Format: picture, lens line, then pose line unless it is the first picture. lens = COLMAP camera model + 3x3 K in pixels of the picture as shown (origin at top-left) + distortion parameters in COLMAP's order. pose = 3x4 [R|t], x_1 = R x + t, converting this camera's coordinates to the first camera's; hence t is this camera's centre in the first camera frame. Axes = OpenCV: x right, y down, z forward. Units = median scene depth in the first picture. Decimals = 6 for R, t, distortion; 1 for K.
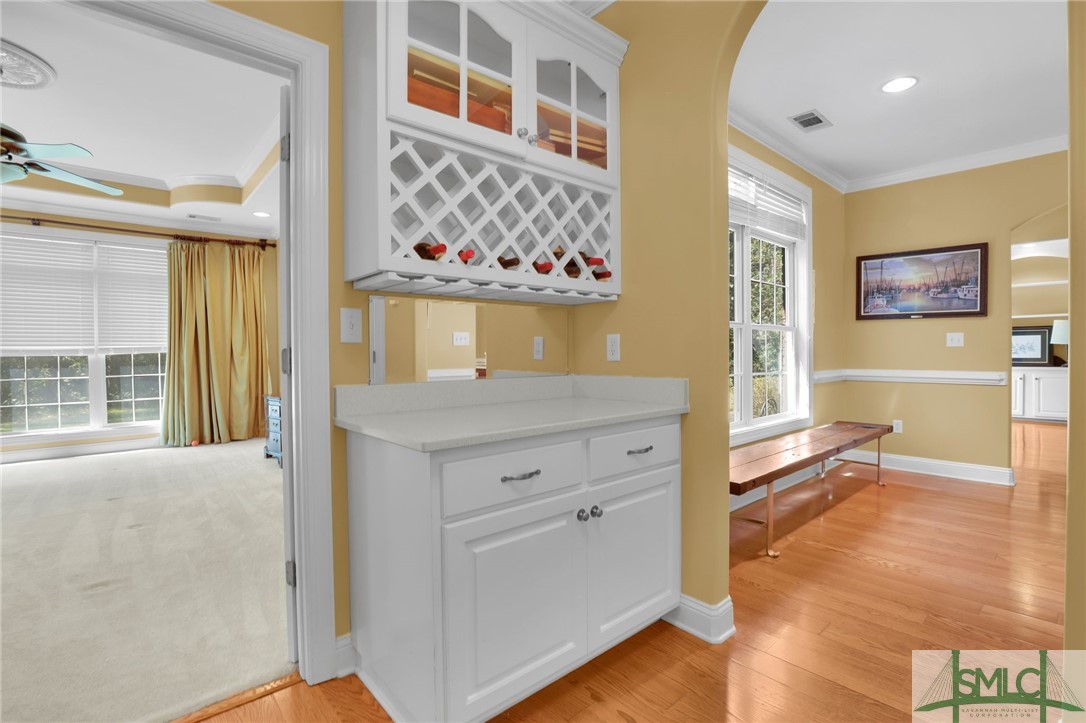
lens RADIAL K [[506.3, 0, 548.7], [0, 506.3, 357.1], [0, 0, 1]] dist [-0.034835, 0.006381]
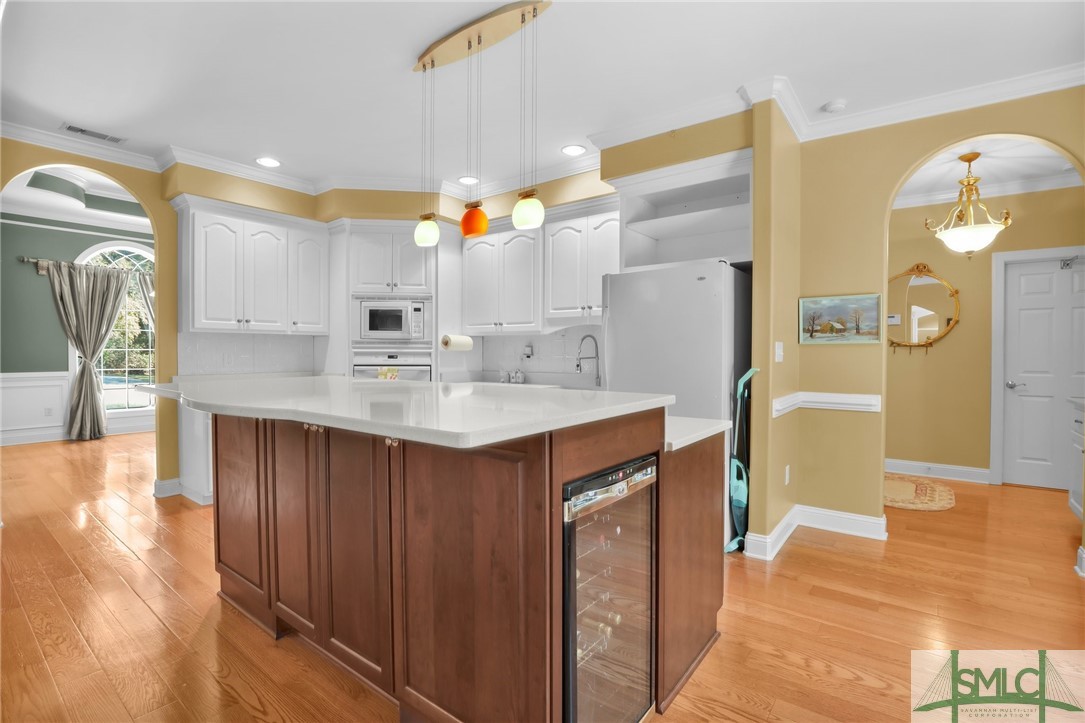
lens RADIAL K [[505.8, 0, 546.6], [0, 505.8, 361.2], [0, 0, 1]] dist [-0.034835, 0.006381]
pose [[-0.981201, 0.005537, -0.192909, 0.945011], [-0.000709, 0.999478, 0.032296, -0.039173], [0.192988, 0.031825, -0.980685, 0.922052]]
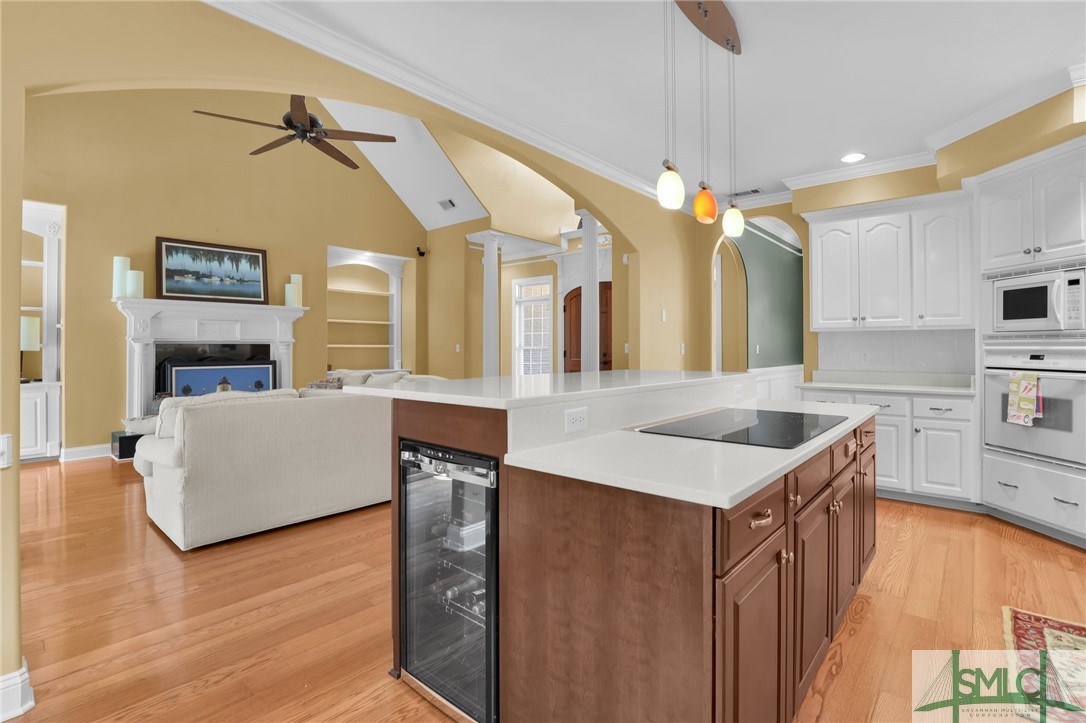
lens RADIAL K [[506.3, 0, 550.1], [0, 506.3, 340.7], [0, 0, 1]] dist [-0.034835, 0.006381]
pose [[-0.135294, 0.017386, 0.990653, 0.437303], [0.011836, 0.999803, -0.015930, -0.034010], [-0.990735, 0.009570, -0.135473, 0.576413]]
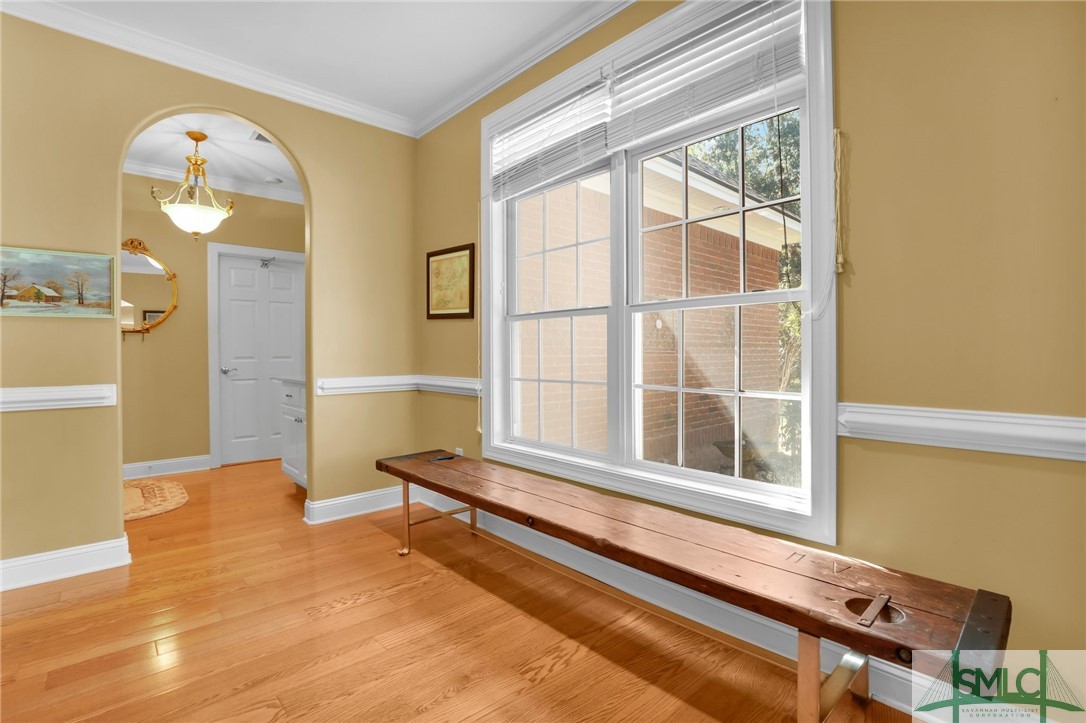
lens RADIAL K [[506.3, 0, 546.5], [0, 506.3, 351.8], [0, 0, 1]] dist [-0.034835, 0.006381]
pose [[0.017005, 0.006117, -0.999837, 0.907102], [-0.007237, 0.999956, 0.005995, -0.009746], [0.999829, 0.007134, 0.017048, 0.789051]]
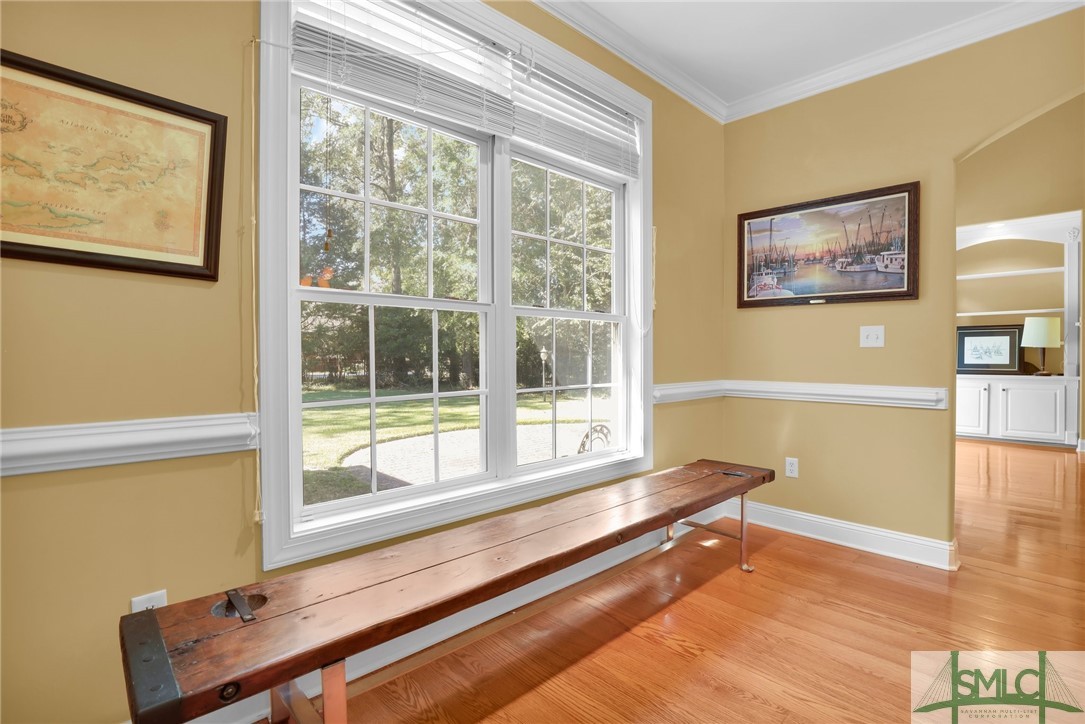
lens RADIAL K [[505.8, 0, 551.5], [0, 505.8, 360.6], [0, 0, 1]] dist [-0.034835, 0.006381]
pose [[0.999517, 0.004227, 0.030782, 0.381294], [-0.004253, 0.999991, 0.000785, -0.002566], [-0.030778, -0.000916, 0.999526, 0.363165]]
